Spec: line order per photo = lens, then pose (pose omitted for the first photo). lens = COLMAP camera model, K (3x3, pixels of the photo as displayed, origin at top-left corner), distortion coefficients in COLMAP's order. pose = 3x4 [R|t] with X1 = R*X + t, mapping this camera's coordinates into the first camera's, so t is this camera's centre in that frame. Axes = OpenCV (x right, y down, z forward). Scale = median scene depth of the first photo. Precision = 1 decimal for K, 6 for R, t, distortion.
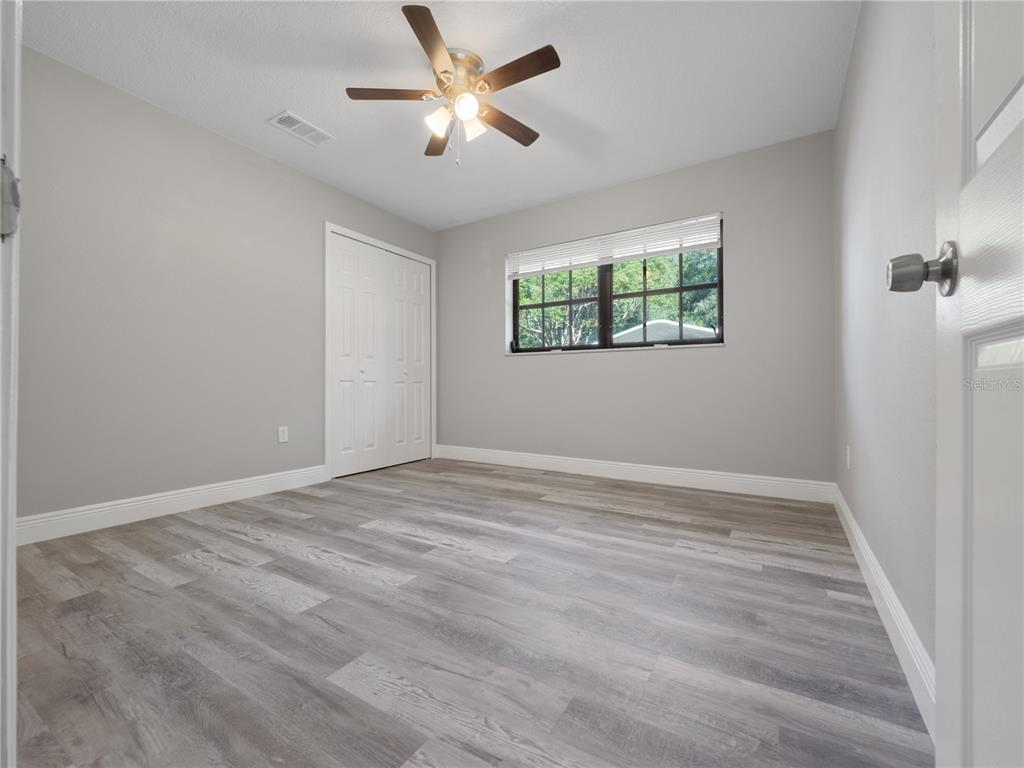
lens RADIAL K [[432.5, 0, 512.6], [0, 432.5, 369.4], [0, 0, 1]] dist [0.001180, 0.000091]
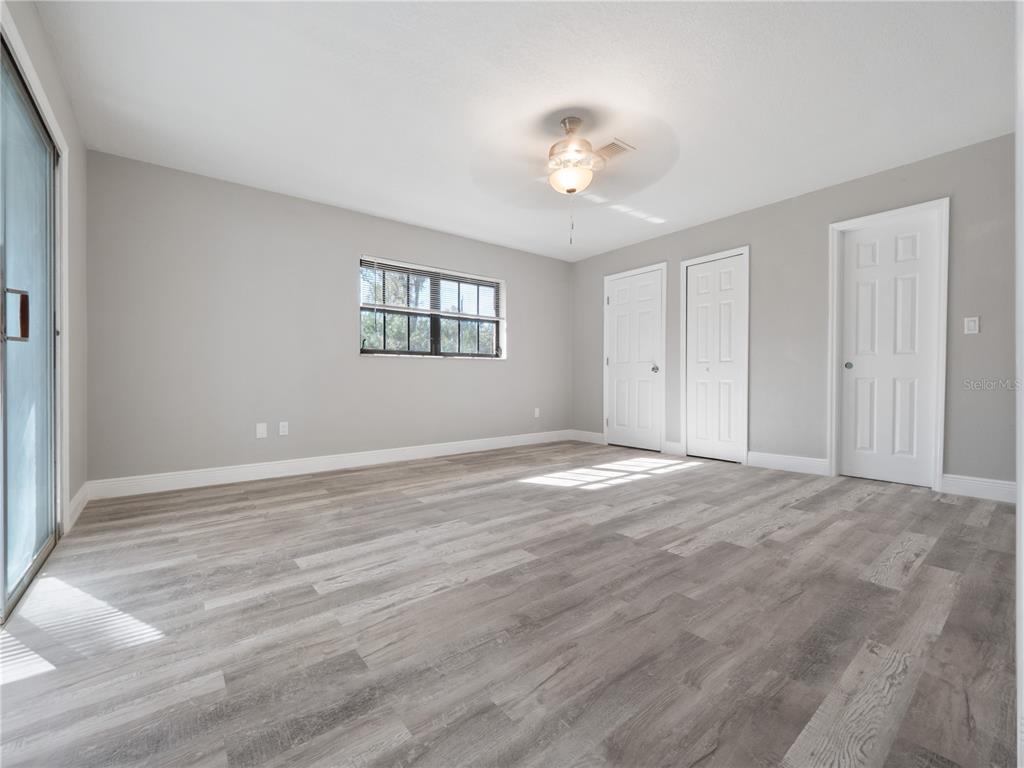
lens RADIAL K [[435.7, 0, 512.0], [0, 435.7, 384.0], [0, 0, 1]] dist [-0.000410, -0.000039]
pose [[0.340183, -0.003622, 0.940352, -1.062529], [-0.032535, 0.999349, 0.015620, 0.016082], [-0.939796, -0.035908, 0.339844, 0.308129]]
